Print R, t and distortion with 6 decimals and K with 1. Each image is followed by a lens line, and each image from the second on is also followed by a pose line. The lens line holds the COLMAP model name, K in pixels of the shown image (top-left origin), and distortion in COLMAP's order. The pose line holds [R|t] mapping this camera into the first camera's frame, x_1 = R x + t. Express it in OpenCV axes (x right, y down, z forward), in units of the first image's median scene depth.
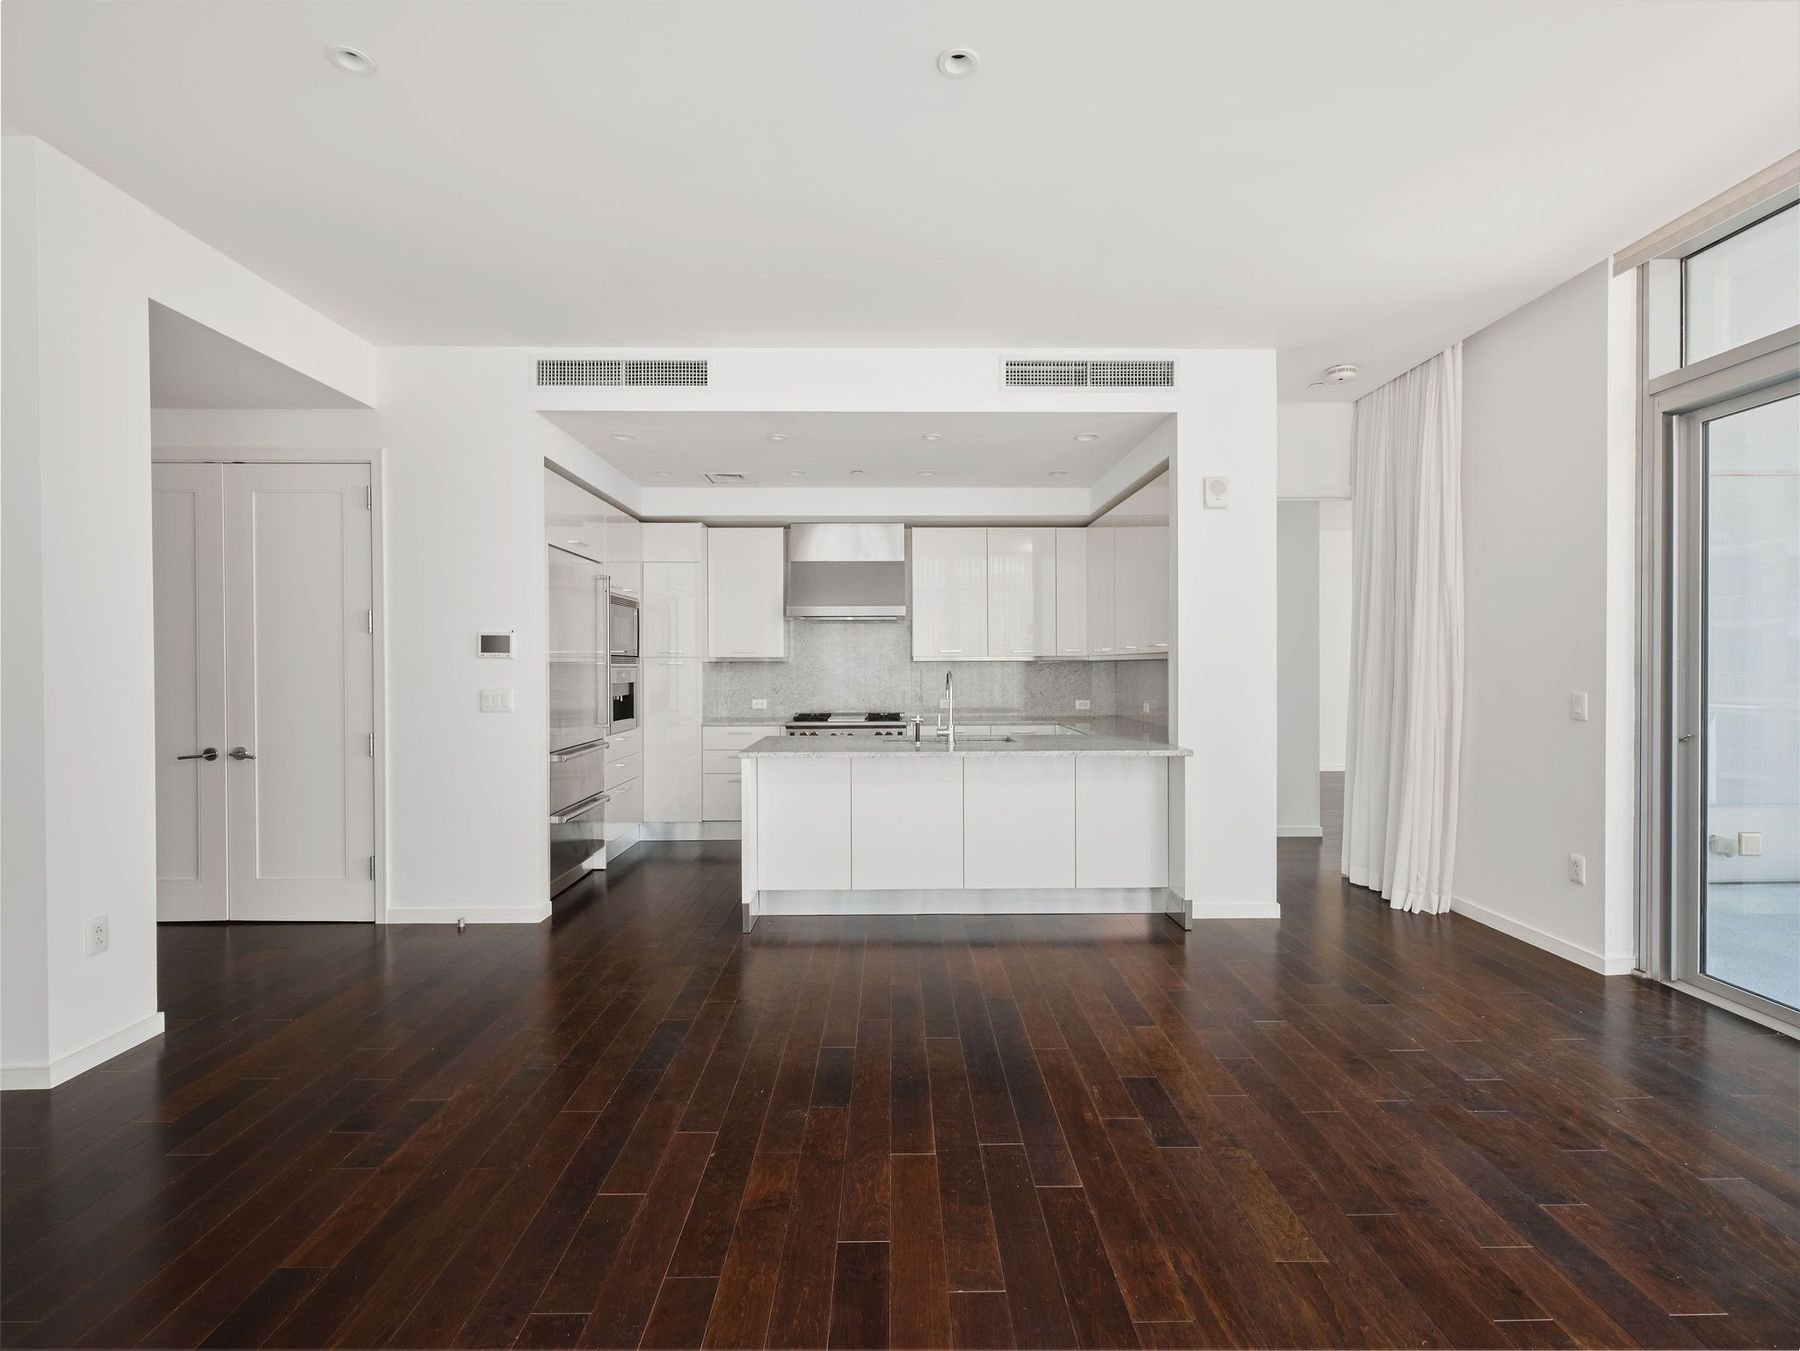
lens RADIAL K [[841.0, 0, 898.8], [0, 841.0, 671.1], [0, 0, 1]] dist [0.001420, 0.000132]
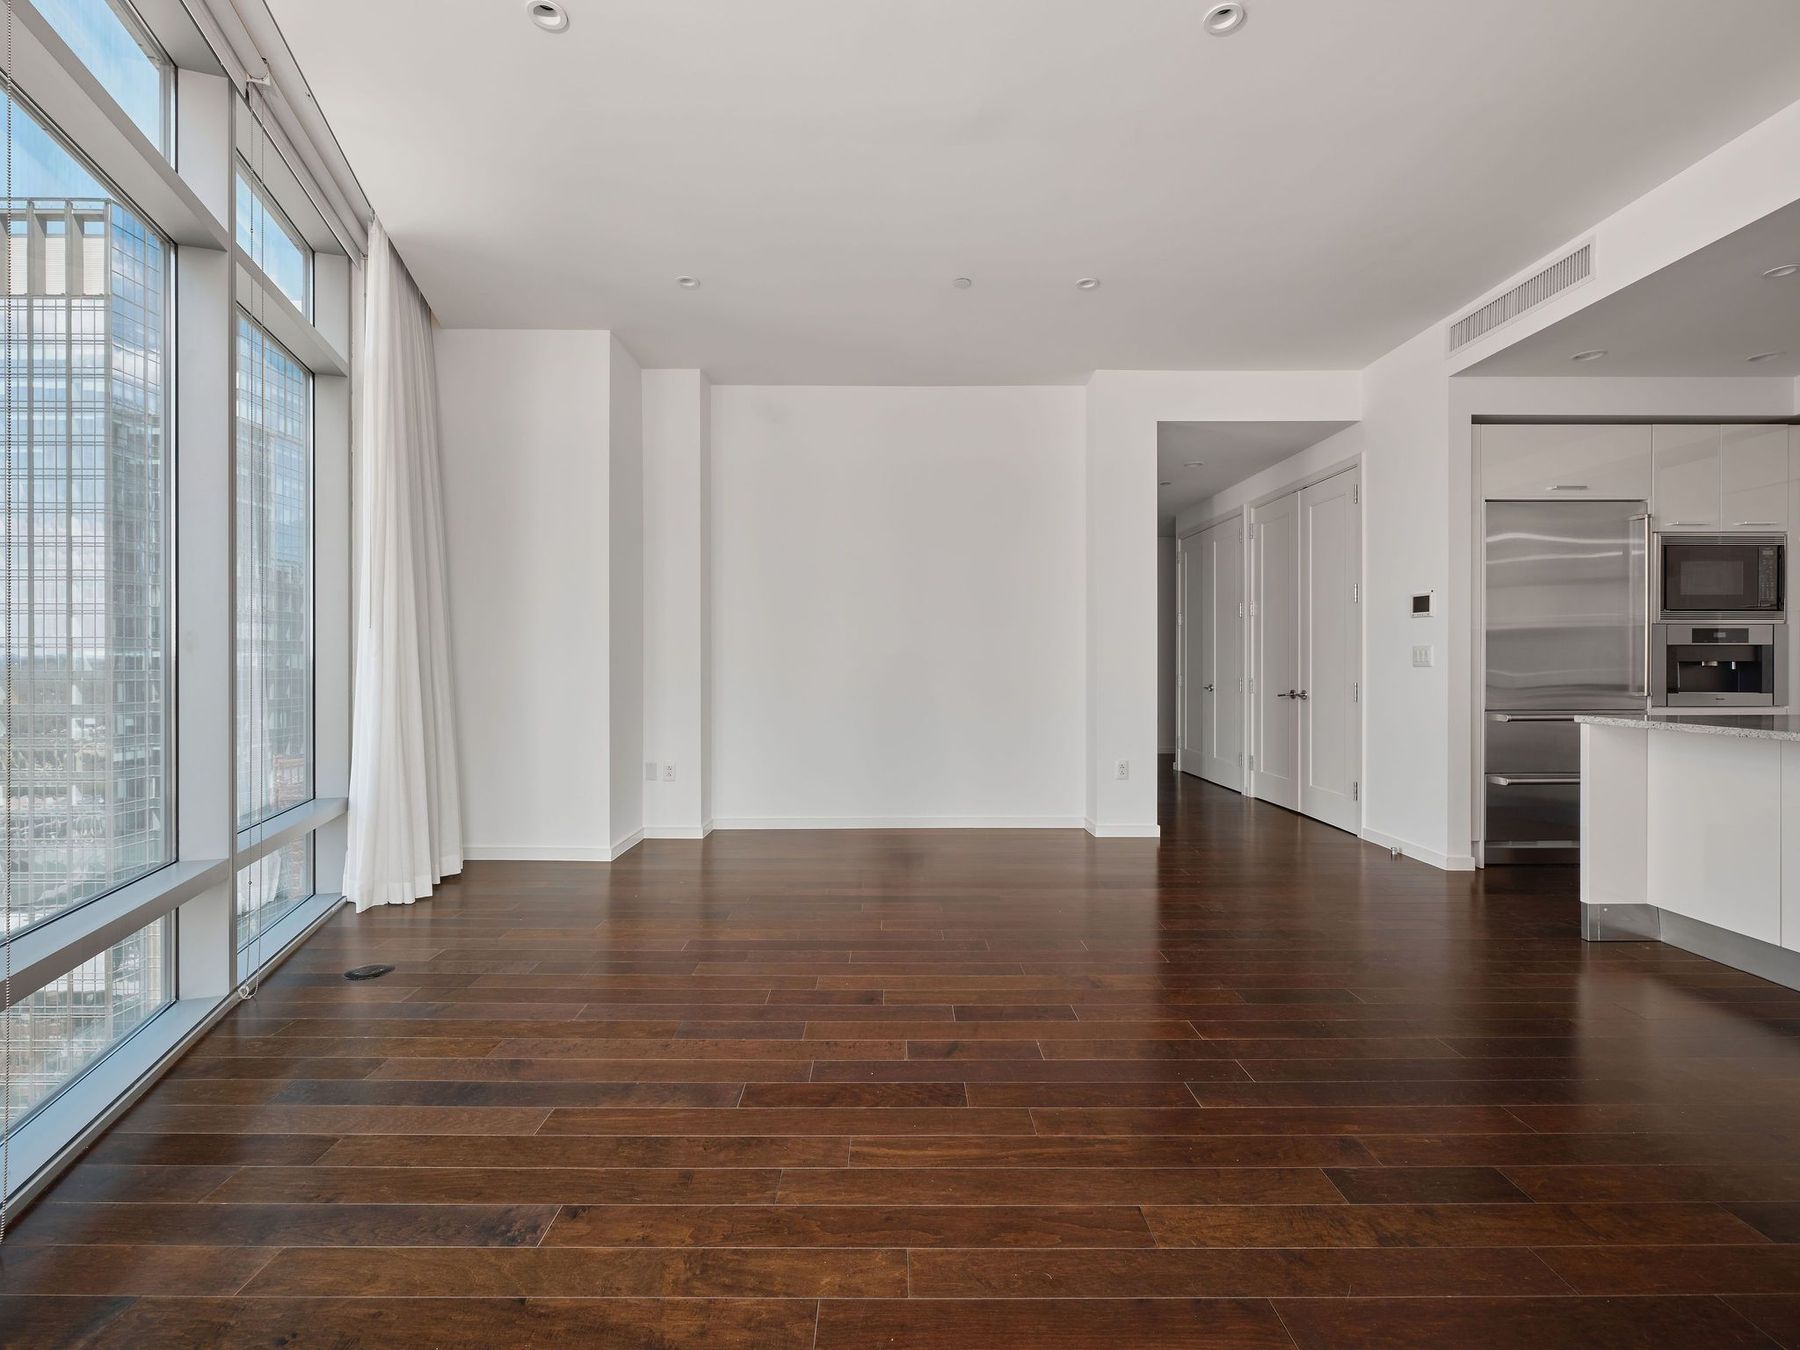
lens RADIAL K [[859.2, 0, 899.5], [0, 859.2, 670.7], [0, 0, 1]] dist [0.000227, 0.000382]
pose [[-0.029538, 0.007035, -0.999539, 0.663741], [-0.009394, 0.999929, 0.007316, 0.052927], [0.999520, 0.009605, -0.029470, 0.363338]]
